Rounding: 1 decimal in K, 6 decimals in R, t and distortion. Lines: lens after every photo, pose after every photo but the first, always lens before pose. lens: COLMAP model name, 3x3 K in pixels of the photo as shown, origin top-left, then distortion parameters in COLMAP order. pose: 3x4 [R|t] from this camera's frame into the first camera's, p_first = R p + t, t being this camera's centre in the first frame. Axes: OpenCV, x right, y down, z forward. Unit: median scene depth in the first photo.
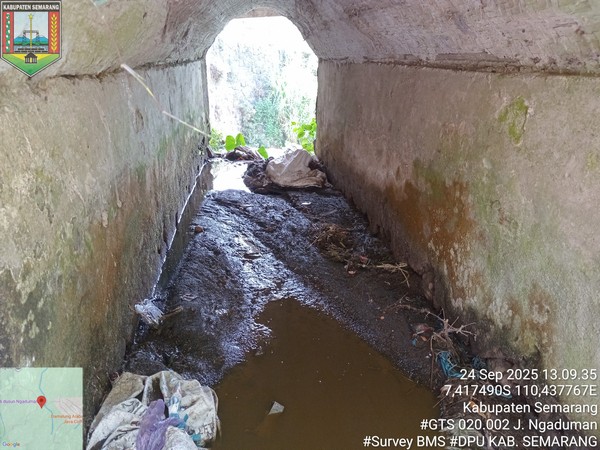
lens RADIAL K [[450.2, 0, 300.1], [0, 450.2, 221.6], [0, 0, 1]] dist [0.062931, -0.130663]
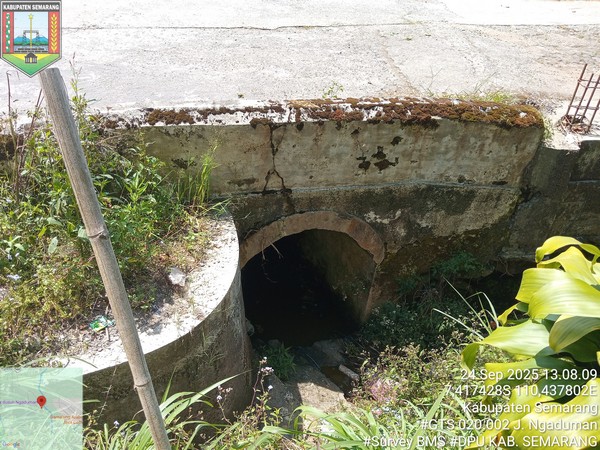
lens RADIAL K [[450.2, 0, 300.1], [0, 450.2, 221.6], [0, 0, 1]] dist [0.062931, -0.130663]
pose [[0.935925, -0.157351, 0.315097, -0.462848], [0.051643, 0.946293, 0.319159, -0.796754], [-0.348394, -0.282436, 0.893785, -1.287684]]
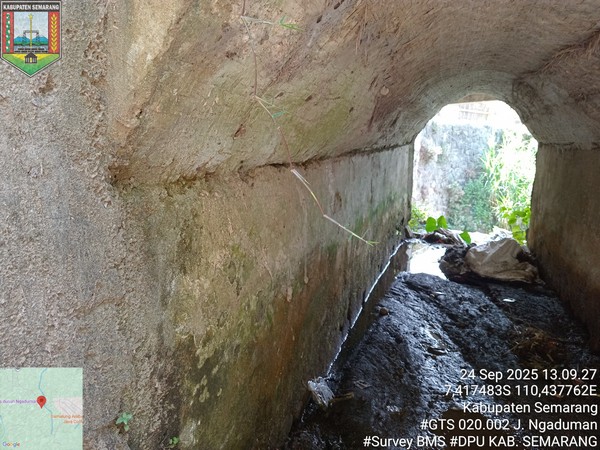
lens RADIAL K [[450.2, 0, 300.1], [0, 450.2, 221.6], [0, 0, 1]] dist [0.062931, -0.130663]
pose [[0.901544, 0.073065, -0.426475, 0.018053], [-0.143194, 0.980482, -0.134725, -0.019872], [0.408307, 0.182529, 0.894410, 0.020413]]
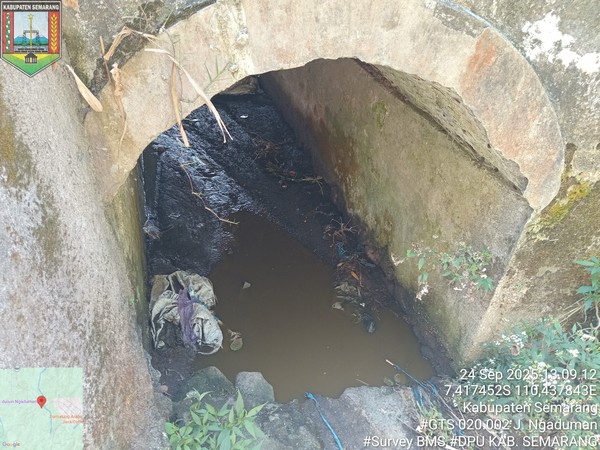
lens RADIAL K [[450.2, 0, 300.1], [0, 450.2, 221.6], [0, 0, 1]] dist [0.062931, -0.130663]
pose [[0.986989, -0.078078, 0.140560, -0.045520], [0.027760, 0.943804, 0.329337, -0.250065], [-0.158375, -0.321150, 0.933692, -0.378716]]
